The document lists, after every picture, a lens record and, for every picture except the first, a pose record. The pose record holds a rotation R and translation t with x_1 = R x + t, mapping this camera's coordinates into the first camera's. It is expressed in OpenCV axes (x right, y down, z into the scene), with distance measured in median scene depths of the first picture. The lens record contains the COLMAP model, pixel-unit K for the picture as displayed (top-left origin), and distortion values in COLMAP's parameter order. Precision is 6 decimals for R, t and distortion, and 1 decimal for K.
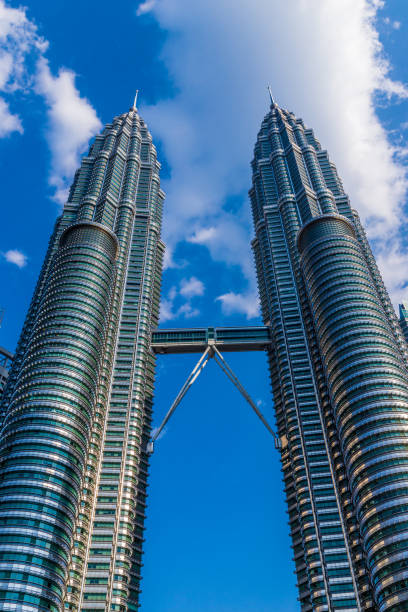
lens RADIAL K [[409.8, 0, 205.3], [0, 409.8, 298.4], [0, 0, 1]] dist [-0.004030, -0.005023]
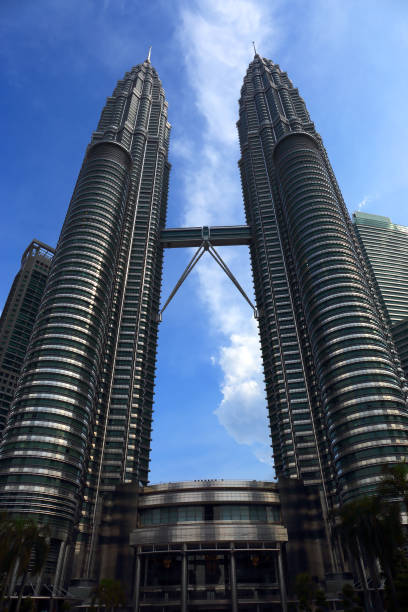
lens RADIAL K [[403.1, 0, 206.2], [0, 403.1, 321.5], [0, 0, 1]] dist [-0.042426, 0.000451]
pose [[0.999899, 0.011482, 0.008327, 0.007106], [-0.011777, 0.999273, 0.036270, 0.321991], [-0.007905, -0.036365, 0.999307, -0.267952]]
